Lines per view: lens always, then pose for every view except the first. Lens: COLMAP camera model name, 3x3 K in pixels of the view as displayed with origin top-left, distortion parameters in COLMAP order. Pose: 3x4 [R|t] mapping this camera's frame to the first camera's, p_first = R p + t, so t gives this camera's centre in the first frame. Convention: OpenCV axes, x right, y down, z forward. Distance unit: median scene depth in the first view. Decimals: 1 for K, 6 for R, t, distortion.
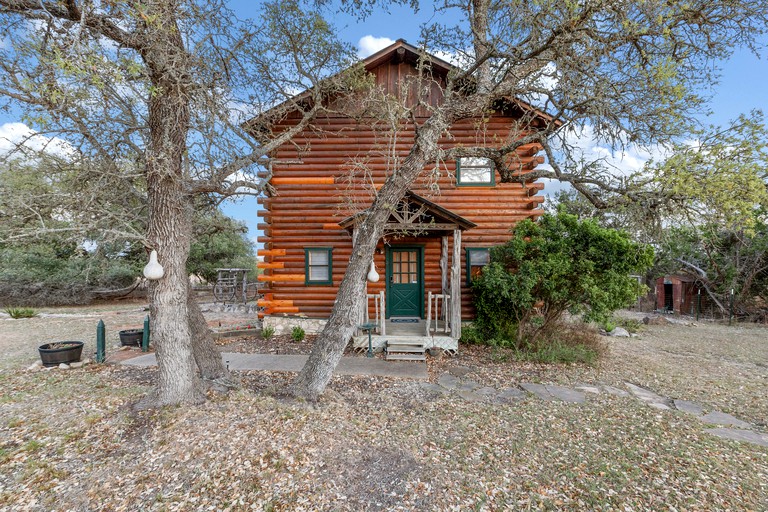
lens RADIAL K [[346.8, 0, 385.5], [0, 346.8, 257.8], [0, 0, 1]] dist [0.002221, -0.000566]
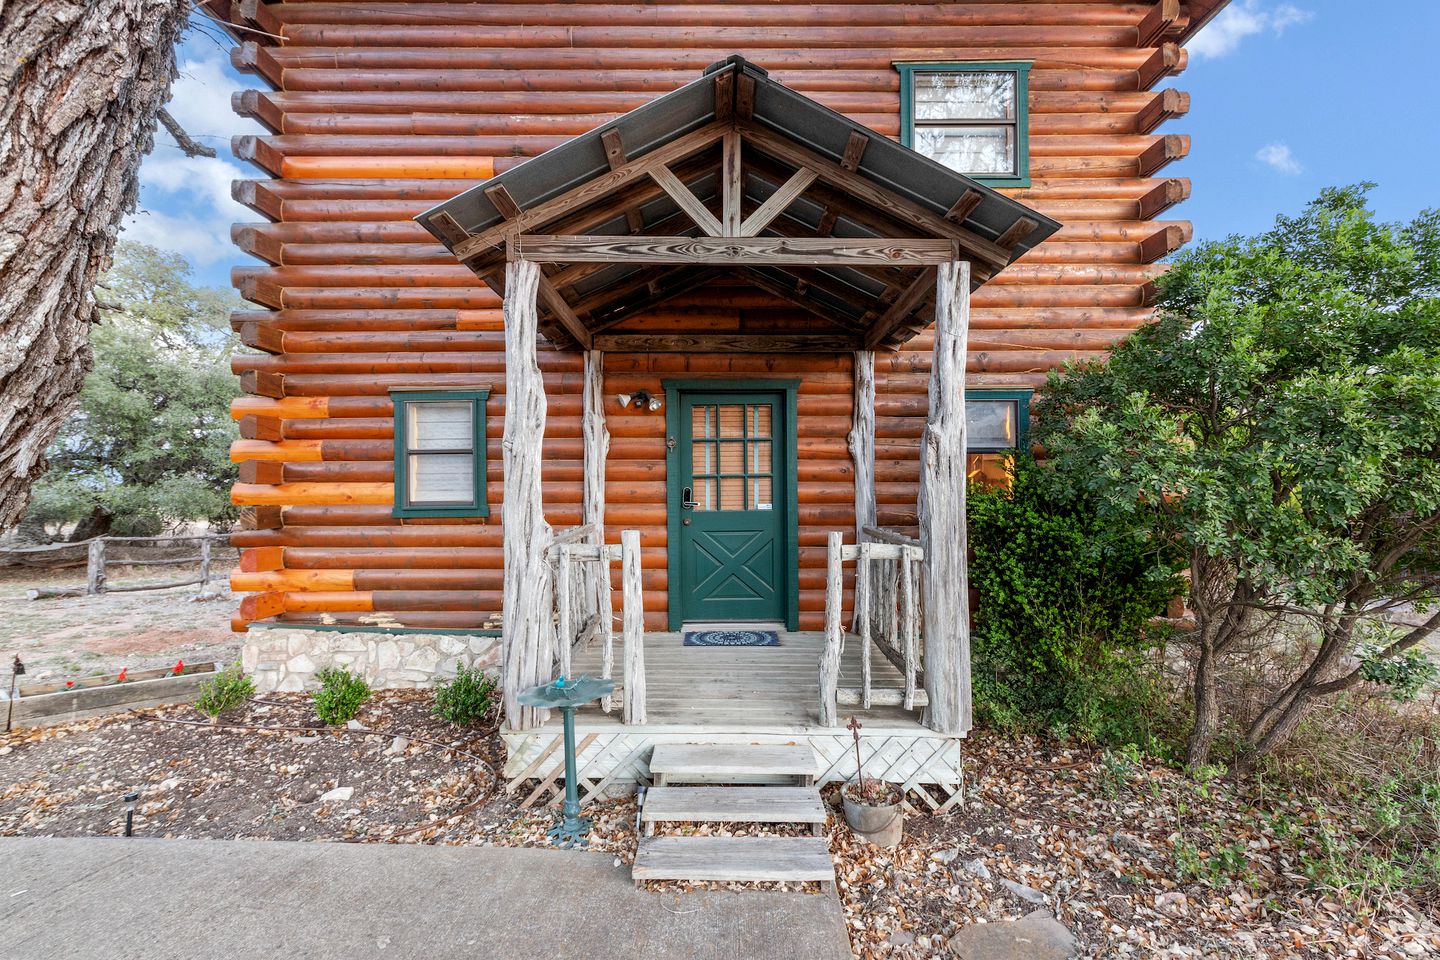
lens RADIAL K [[650.2, 0, 716.3], [0, 650.2, 478.2], [0, 0, 1]] dist [0.002221, -0.000566]
pose [[0.999688, -0.003446, 0.024739, 0.028627], [0.003688, 0.999946, -0.009752, 0.051257], [-0.024704, 0.009841, 0.999646, 0.442533]]
